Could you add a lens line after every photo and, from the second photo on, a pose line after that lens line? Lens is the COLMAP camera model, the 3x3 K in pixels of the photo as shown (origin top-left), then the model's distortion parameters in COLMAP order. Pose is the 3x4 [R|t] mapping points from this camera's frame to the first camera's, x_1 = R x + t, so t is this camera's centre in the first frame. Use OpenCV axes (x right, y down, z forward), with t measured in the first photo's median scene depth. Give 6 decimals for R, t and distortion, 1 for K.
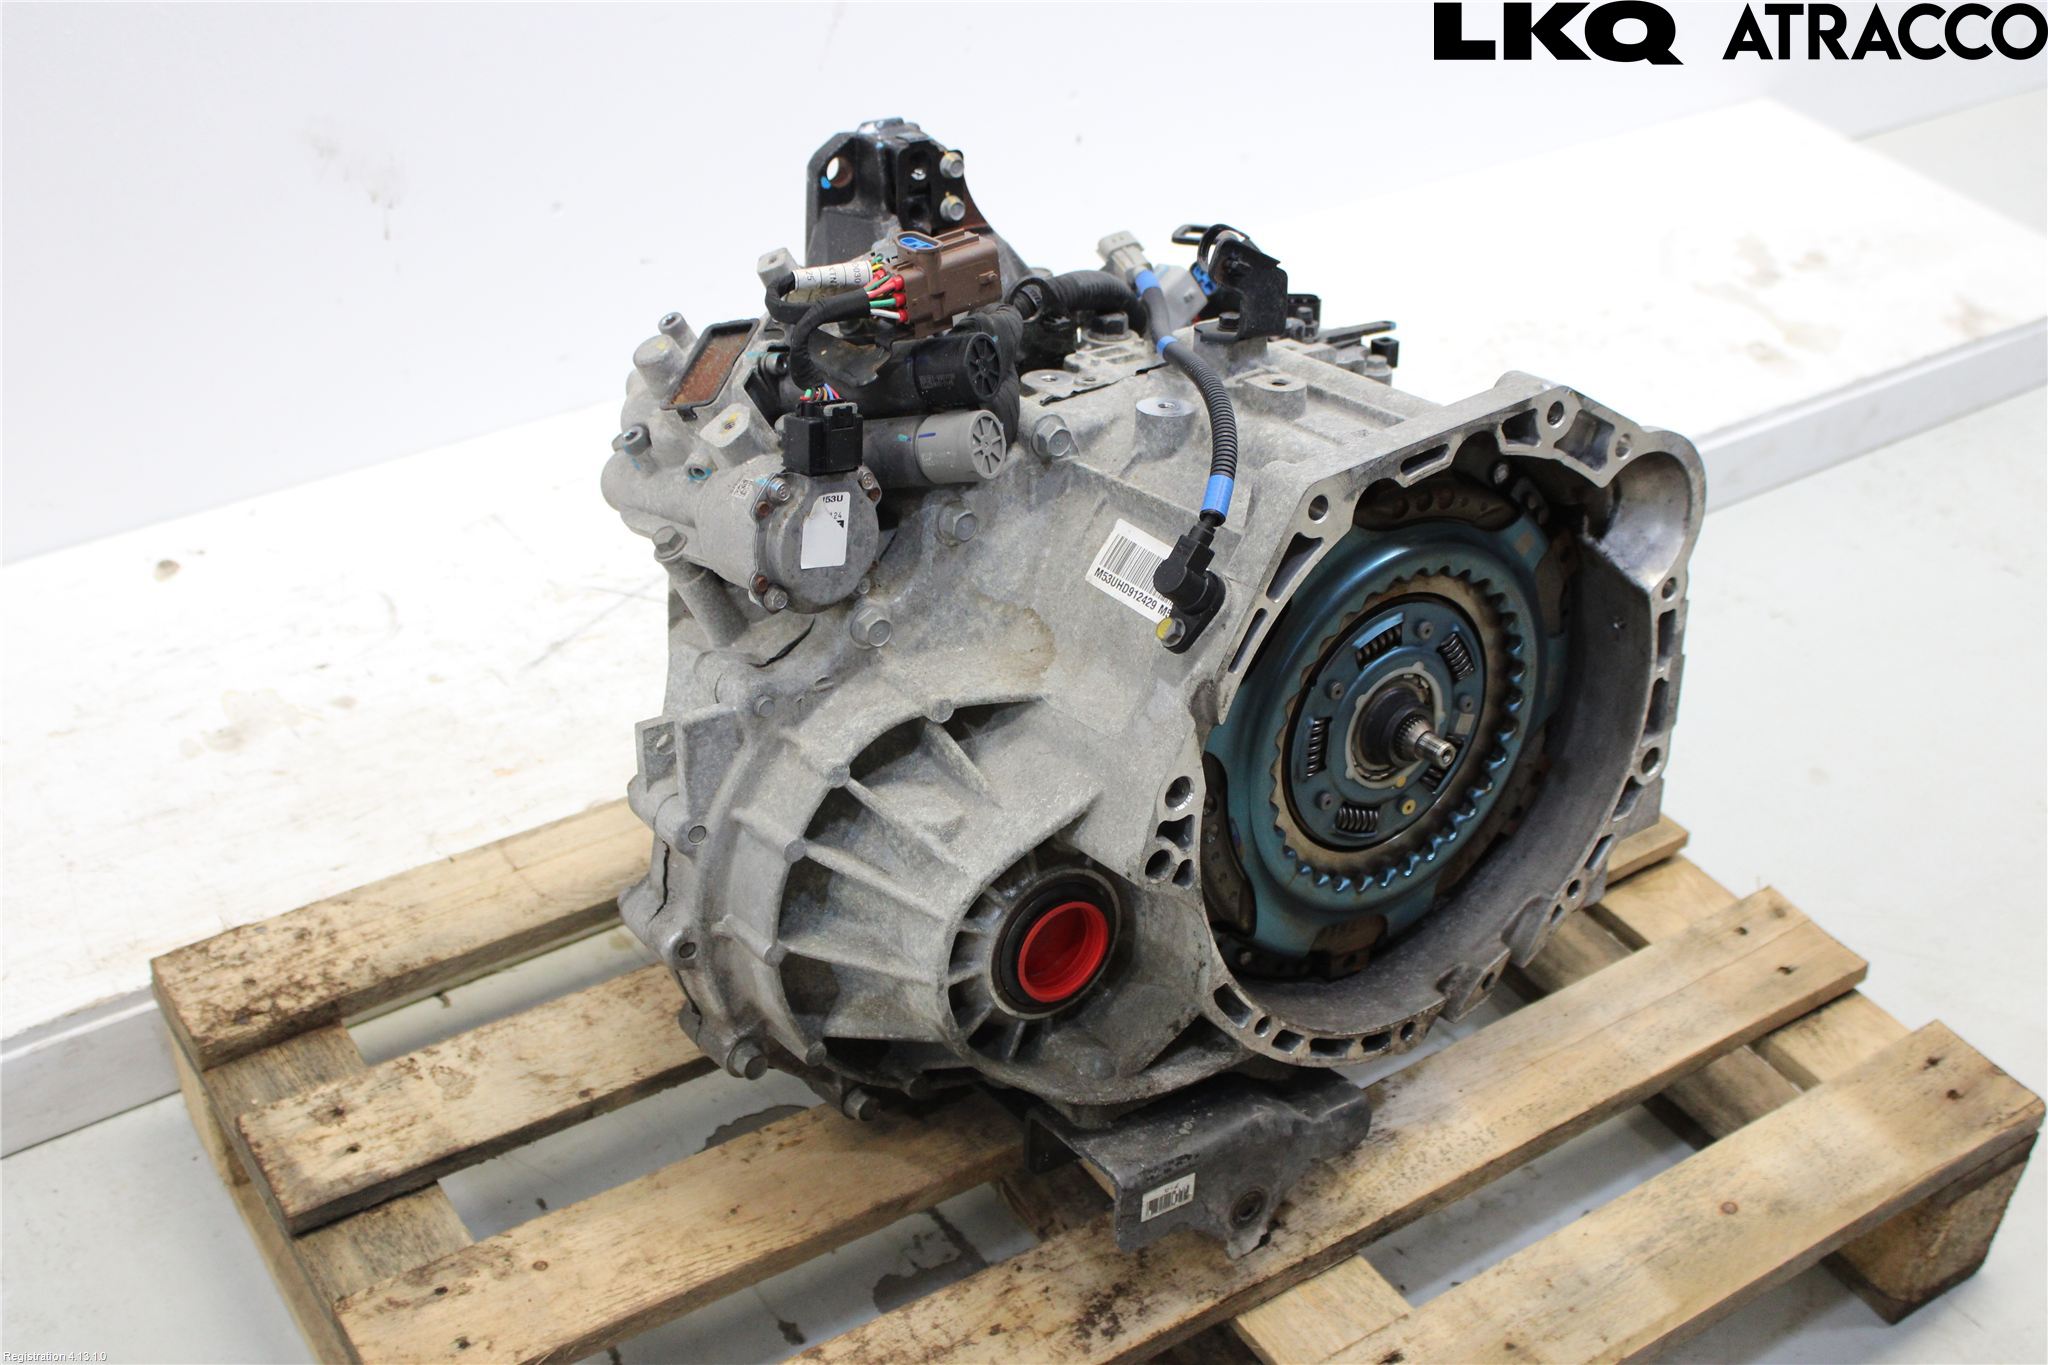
lens RADIAL K [[2634.2, 0, 1024.1], [0, 2634.2, 680.3], [0, 0, 1]] dist [-0.120187, 0.000000]
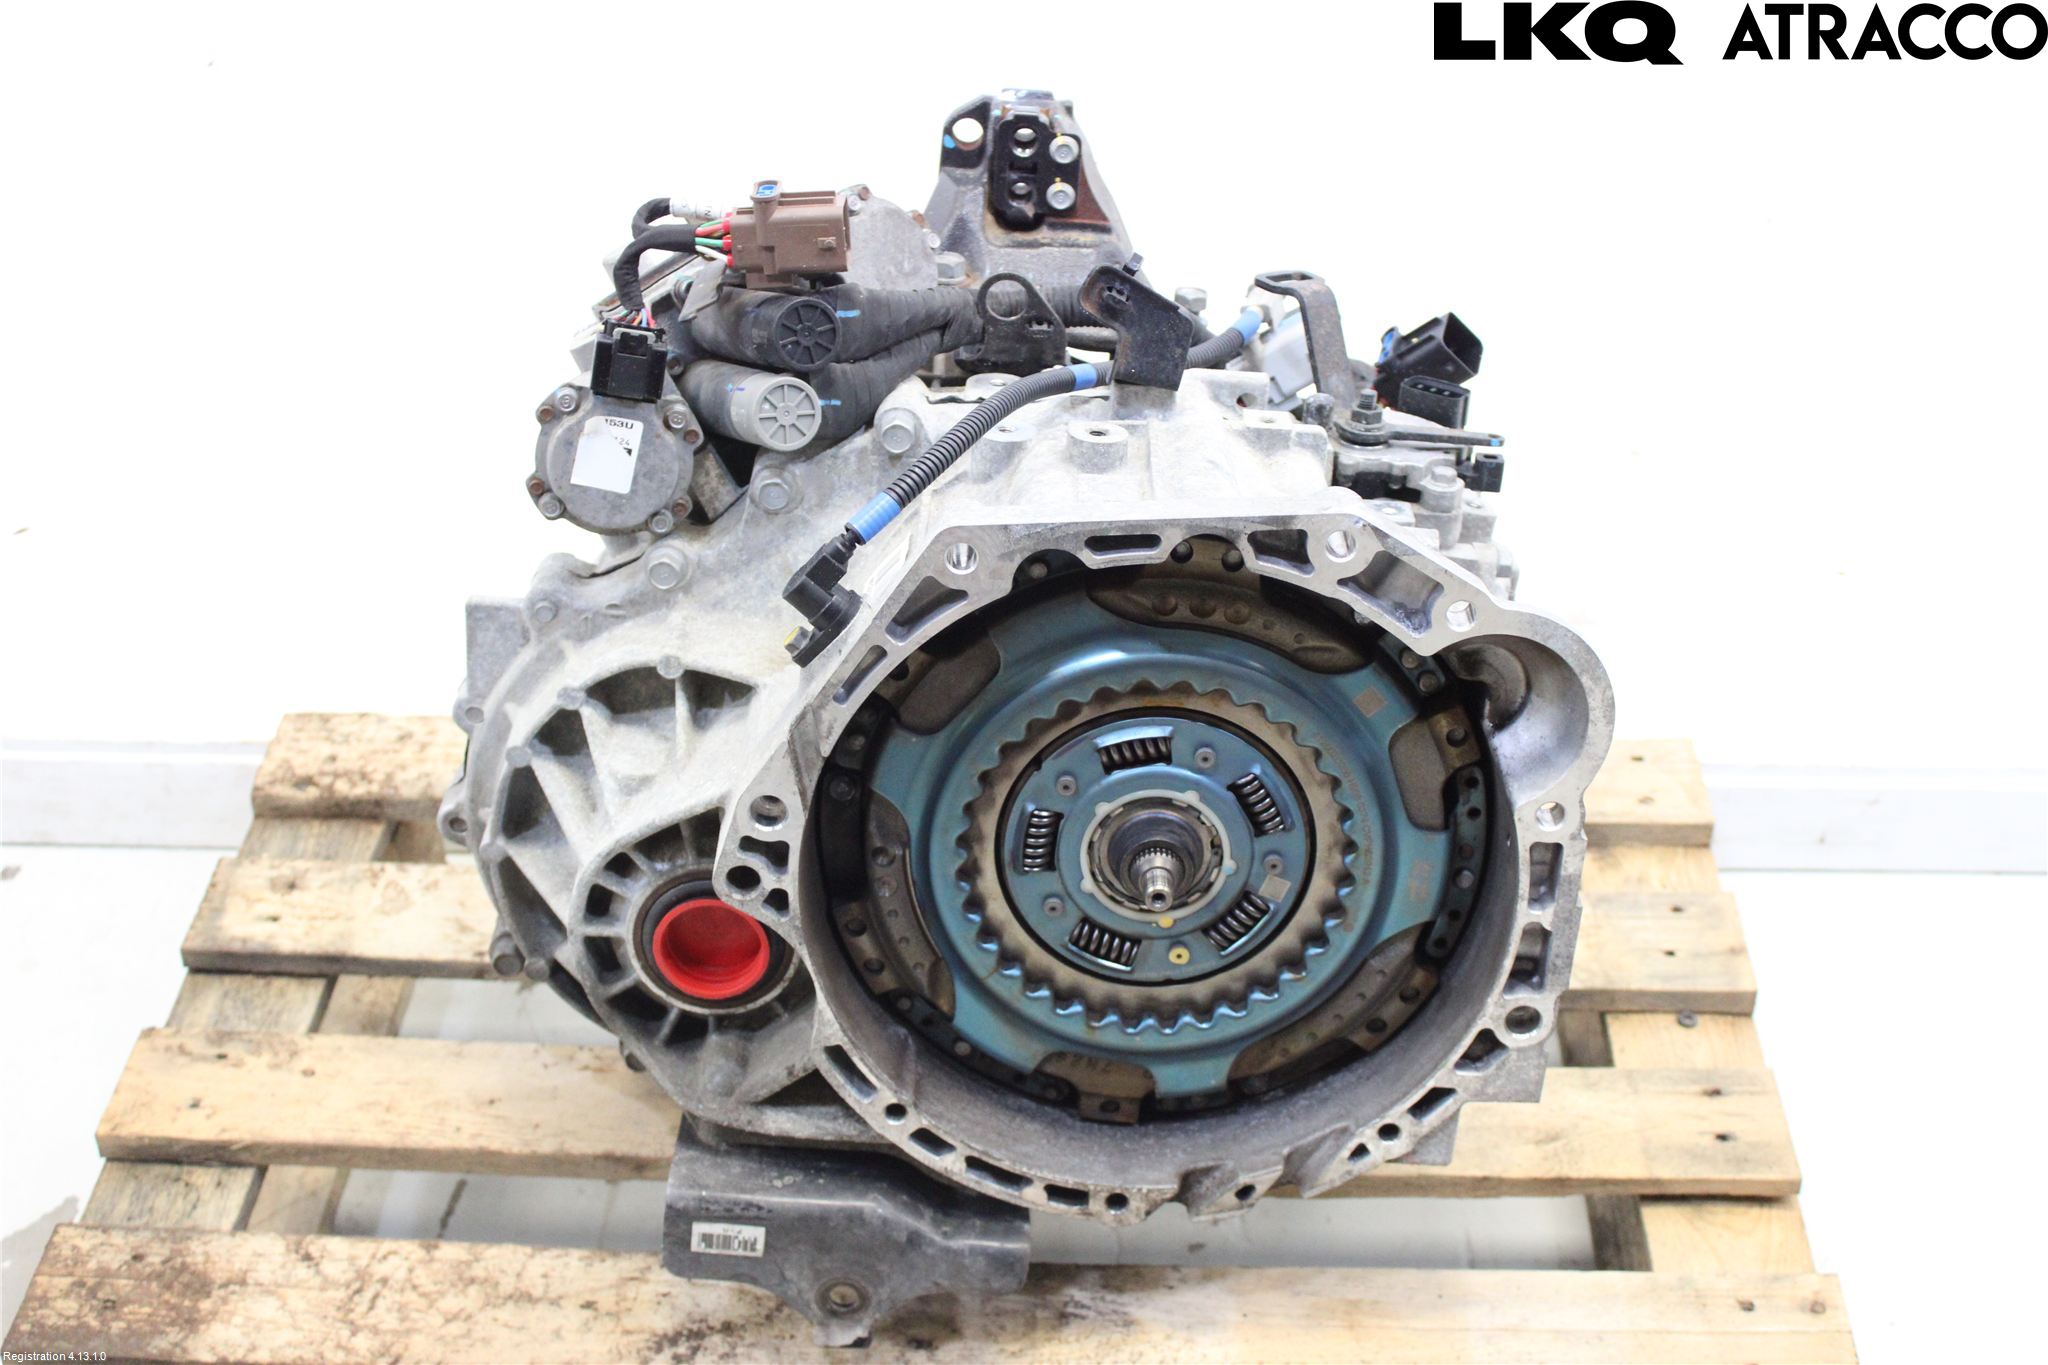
lens RADIAL K [[2853.9, 0, 1023.7], [0, 2853.9, 684.8], [0, 0, 1]] dist [-0.098788, 0.000000]
pose [[0.785899, 0.289916, -0.546178, 0.621359], [-0.300669, 0.950995, 0.072161, -0.093058], [0.540333, 0.107507, 0.834555, 0.190068]]
